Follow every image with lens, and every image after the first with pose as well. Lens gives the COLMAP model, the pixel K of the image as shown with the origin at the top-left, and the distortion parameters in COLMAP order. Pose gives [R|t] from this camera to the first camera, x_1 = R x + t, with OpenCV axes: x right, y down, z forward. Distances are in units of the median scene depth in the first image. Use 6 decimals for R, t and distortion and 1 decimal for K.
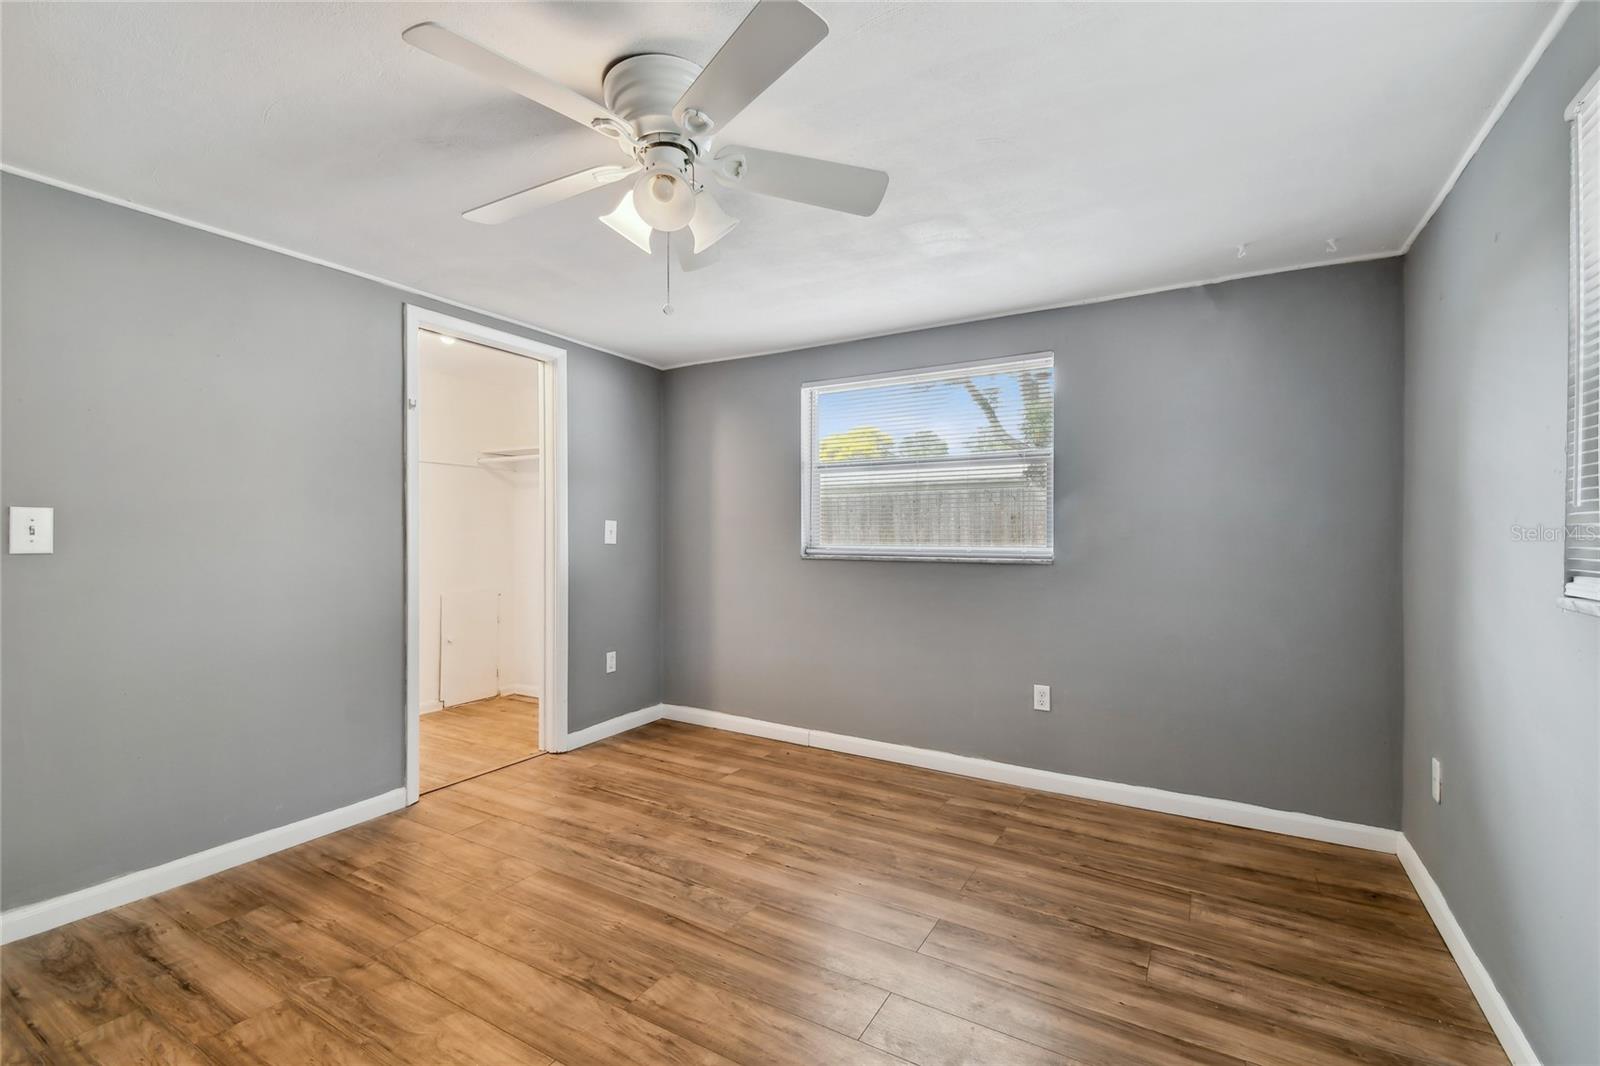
lens RADIAL K [[715.6, 0, 786.8], [0, 715.6, 532.8], [0, 0, 1]] dist [0.053654, -0.031243]
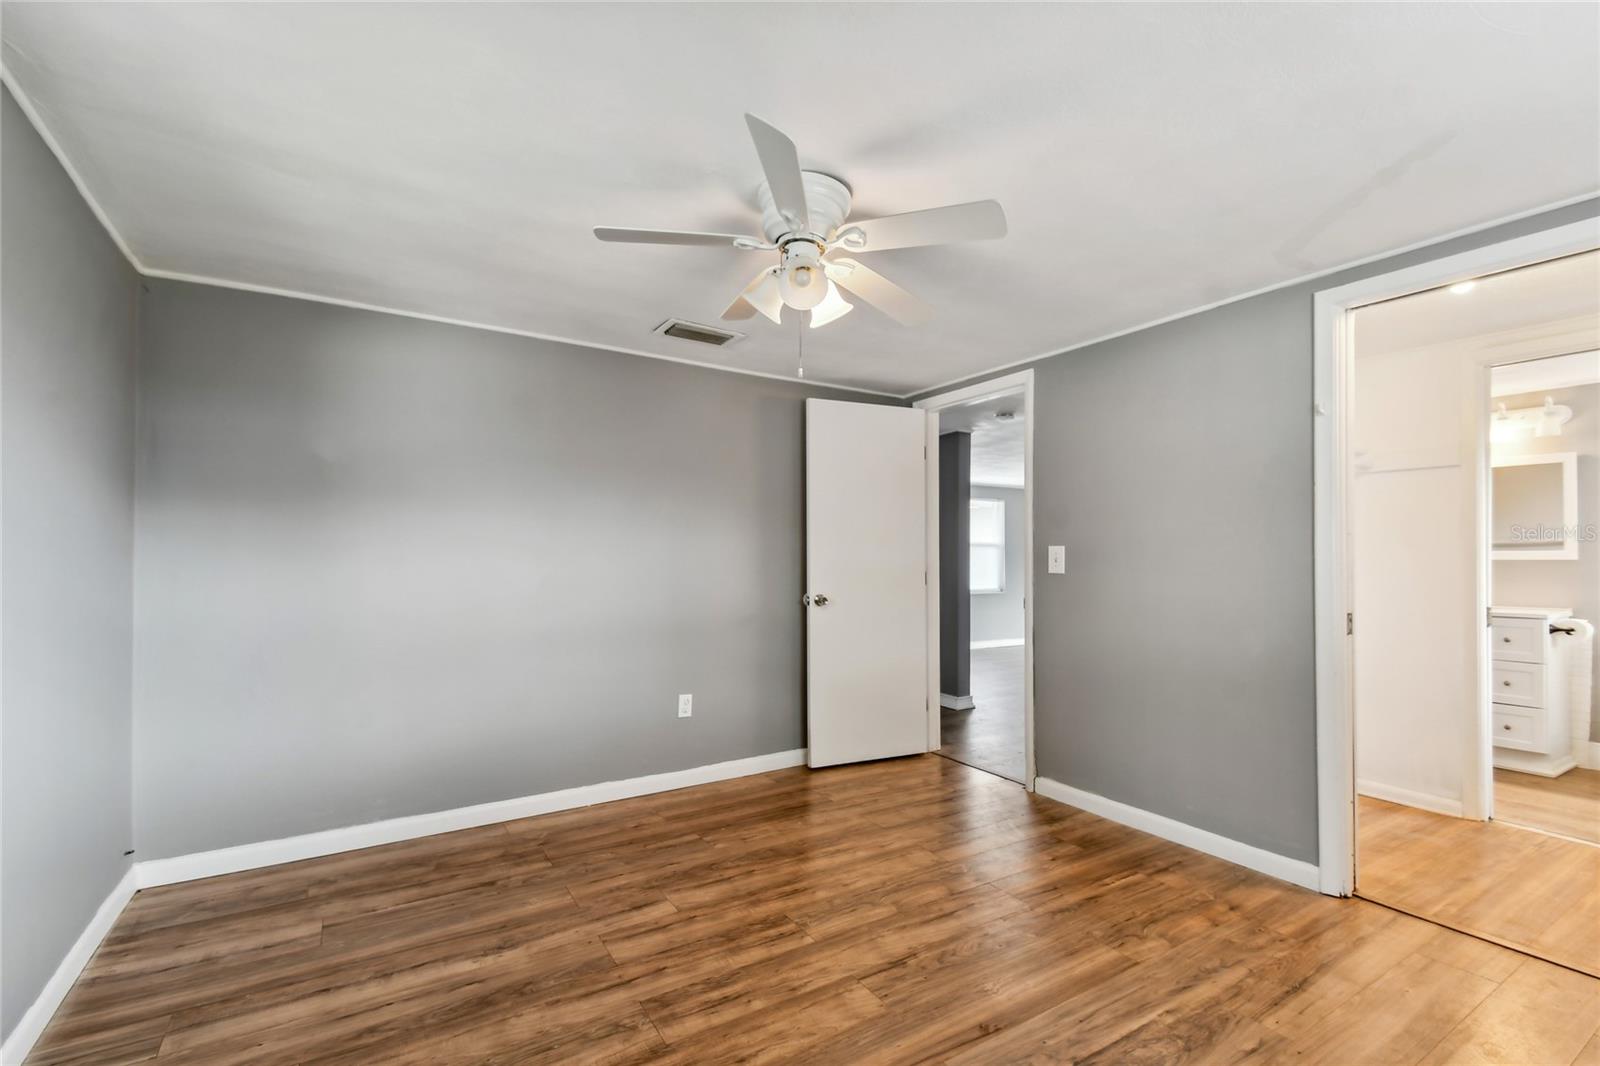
lens RADIAL K [[691.3, 0, 807.8], [0, 691.3, 554.7], [0, 0, 1]] dist [0.049911, -0.026547]
pose [[-0.442018, -0.011103, -0.896938, 0.569298], [-0.010433, 0.999919, -0.007237, 0.001680], [0.896946, 0.006159, -0.442098, 1.009827]]
